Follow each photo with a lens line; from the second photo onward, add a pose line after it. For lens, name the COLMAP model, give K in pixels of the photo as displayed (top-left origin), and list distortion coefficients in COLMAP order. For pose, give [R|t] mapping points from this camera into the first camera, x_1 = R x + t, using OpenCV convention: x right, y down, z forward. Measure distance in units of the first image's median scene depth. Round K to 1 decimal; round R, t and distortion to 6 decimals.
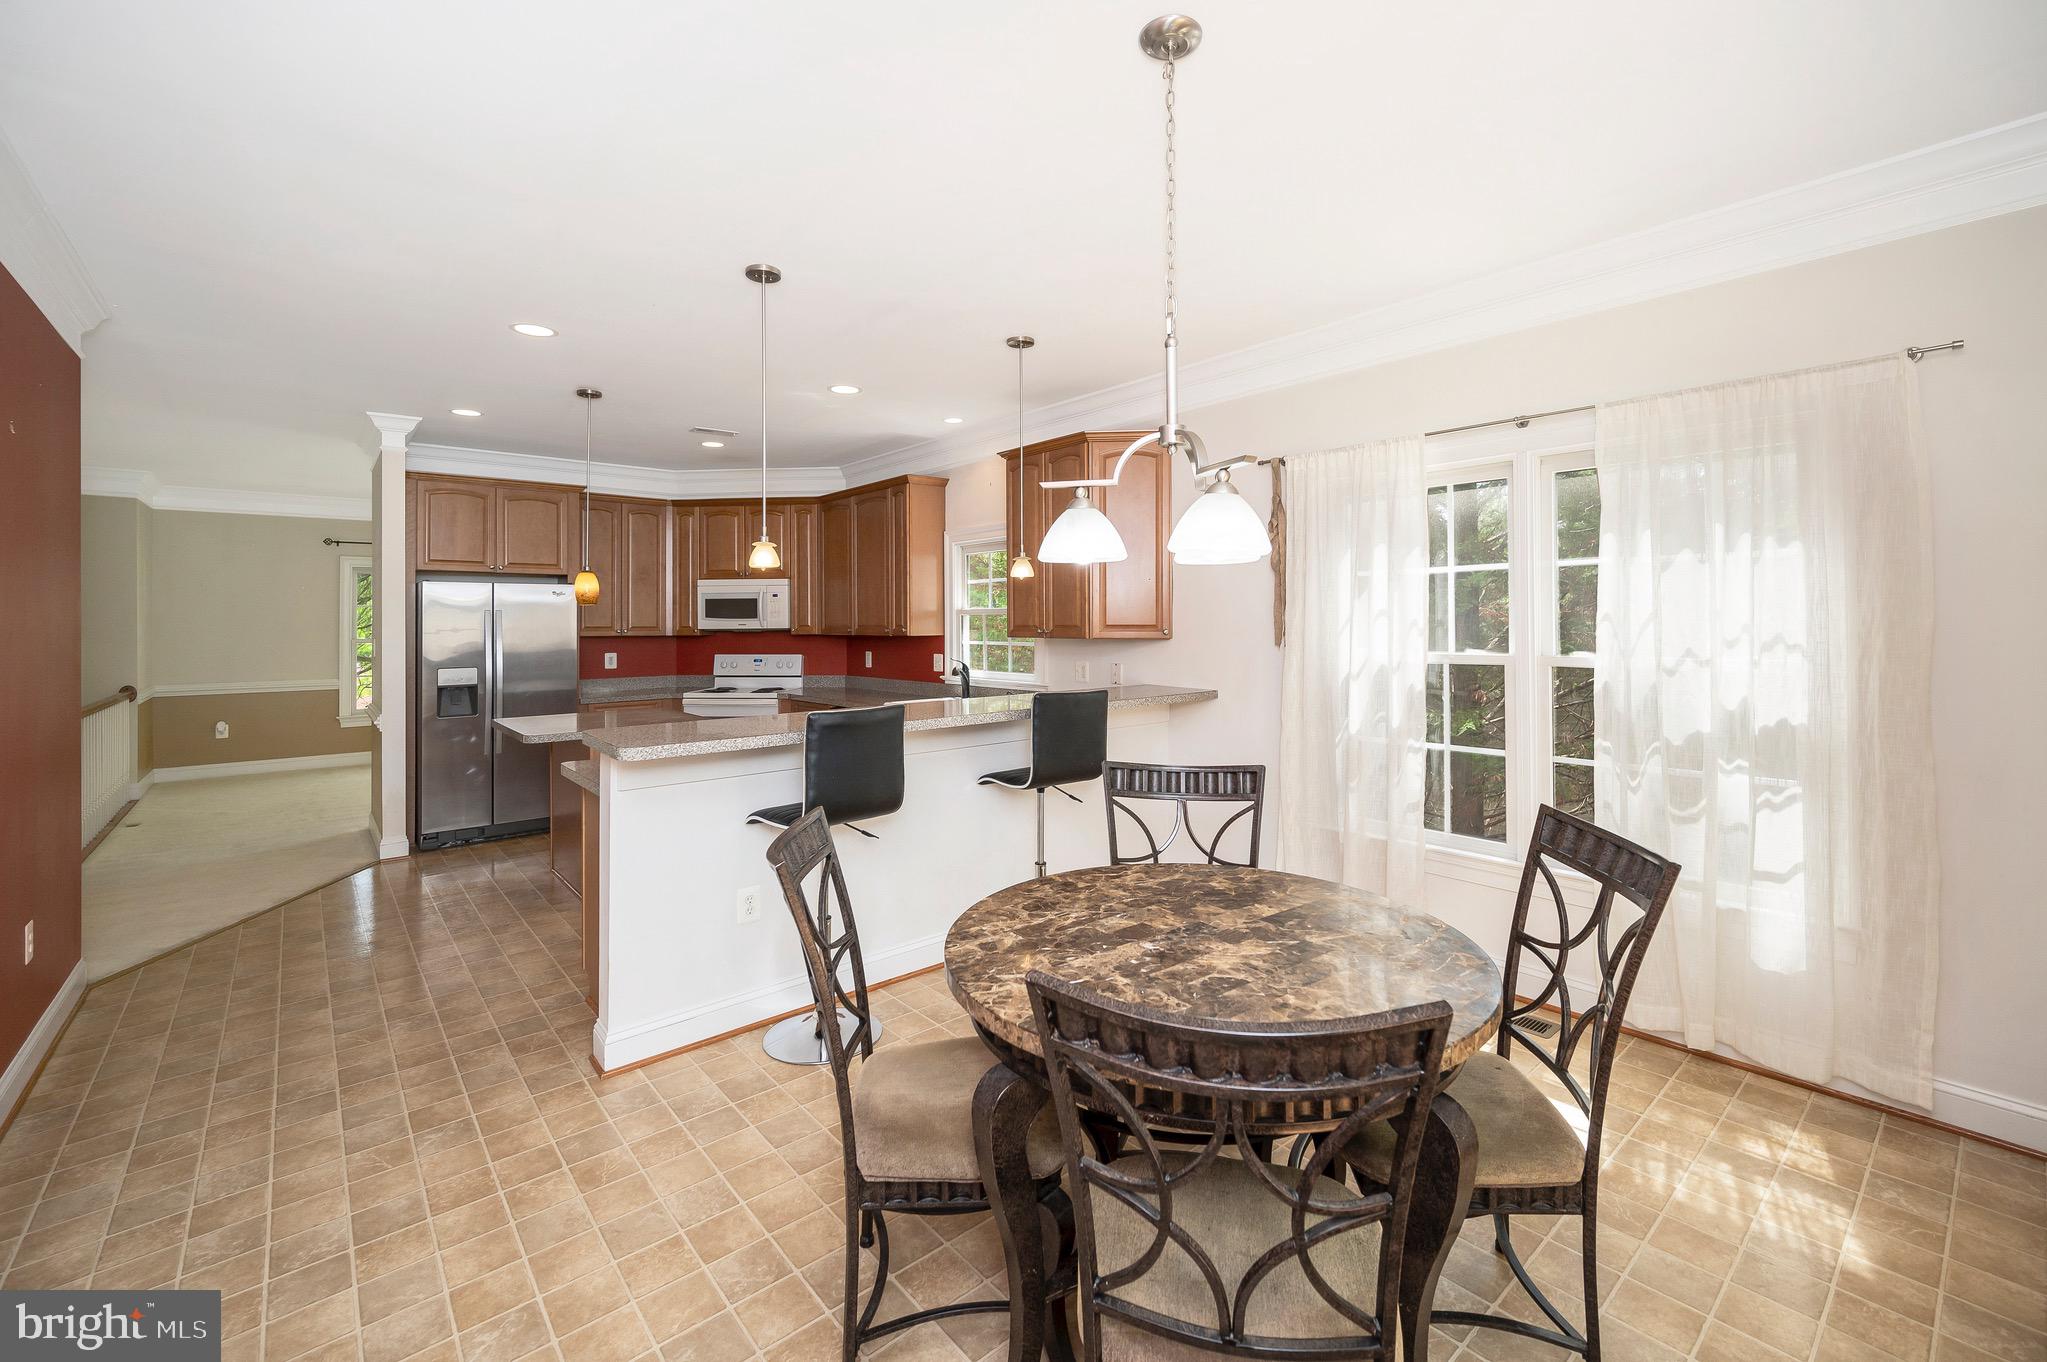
lens RADIAL K [[834.4, 0, 1020.7], [0, 834.4, 613.3], [0, 0, 1]] dist [-0.003244, 0.000657]
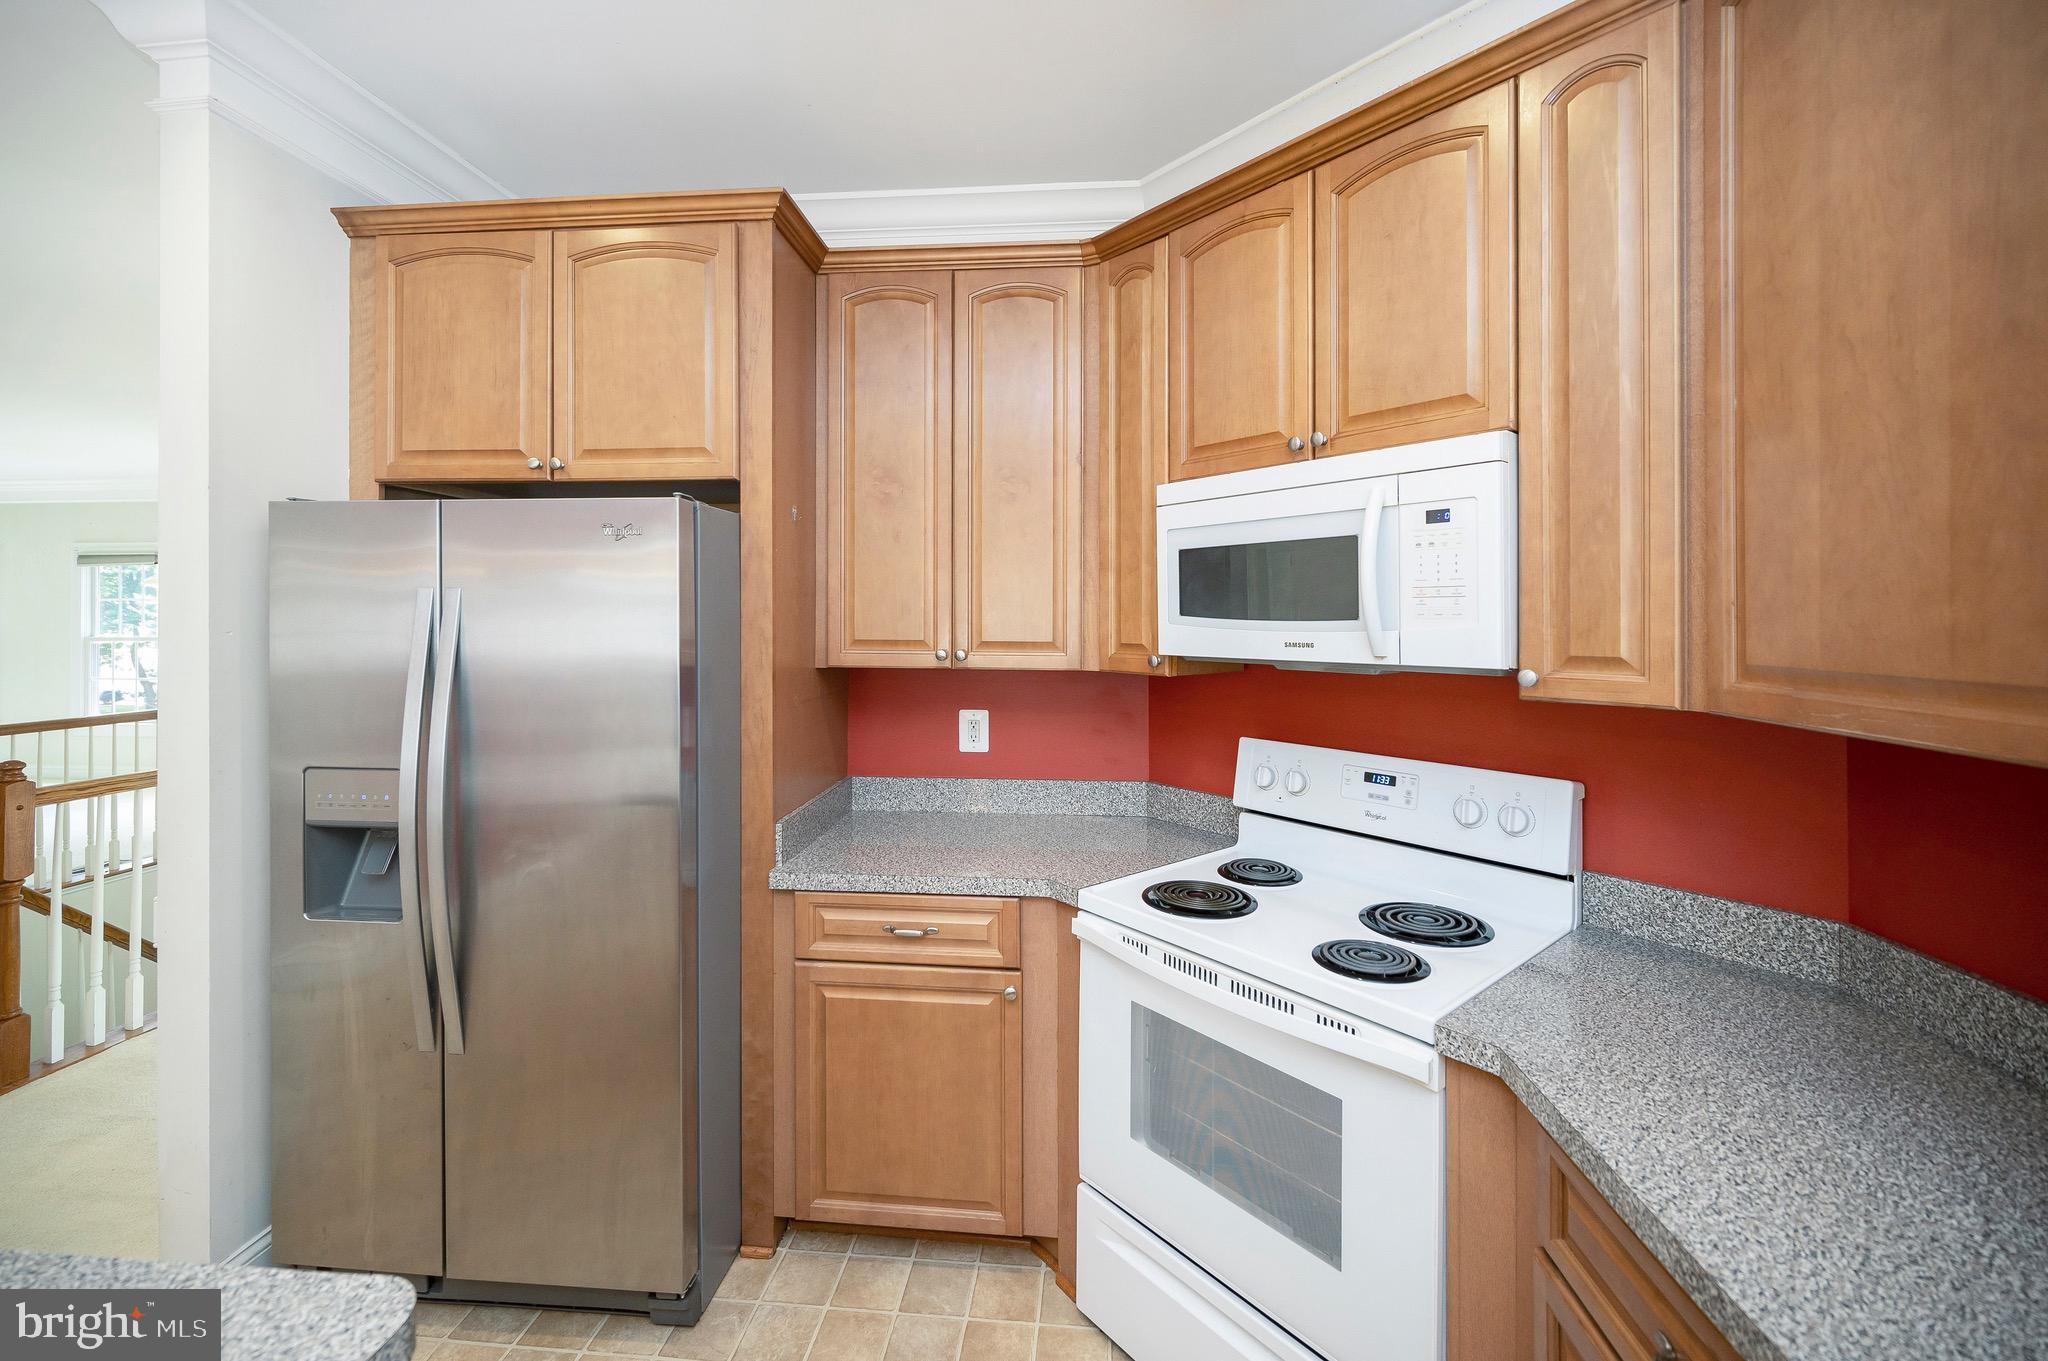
lens RADIAL K [[834.8, 0, 1037.1], [0, 834.8, 618.0], [0, 0, 1]] dist [-0.003244, 0.000657]
pose [[0.698555, 0.009543, -0.715493, -0.250210], [-0.005634, 0.999953, 0.007837, 0.004742], [0.715534, -0.001444, 0.698576, 0.914371]]
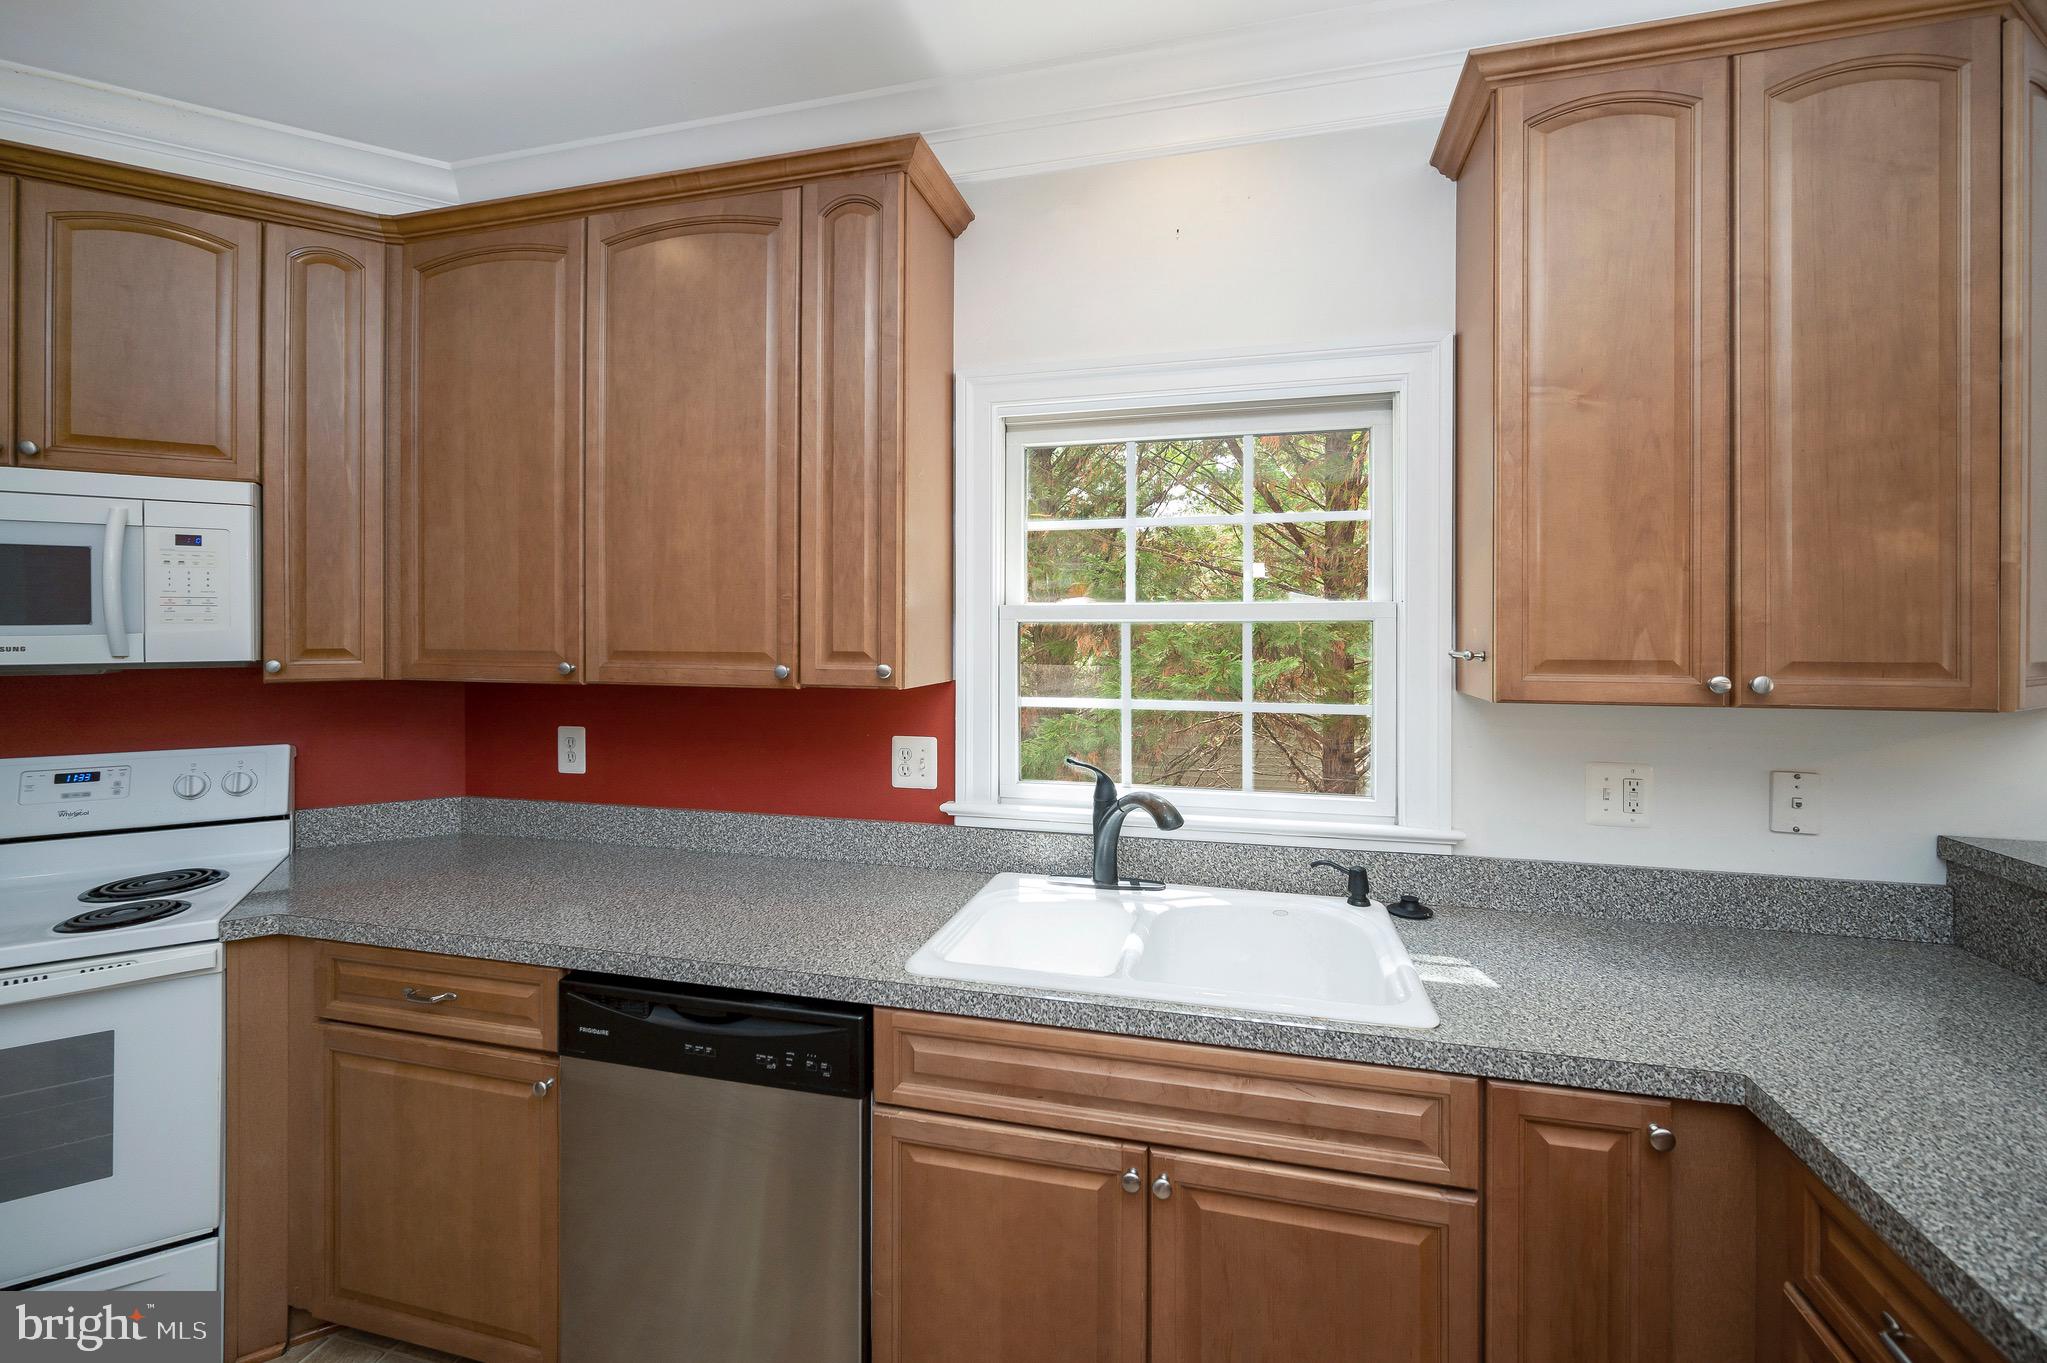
lens RADIAL K [[841.0, 0, 1035.9], [0, 841.0, 626.7], [0, 0, 1]] dist [-0.000846, -0.001987]
pose [[0.816909, 0.009988, 0.576680, -0.267884], [-0.010940, 0.999938, -0.001821, 0.004694], [-0.576662, -0.004821, 0.816968, 0.735389]]
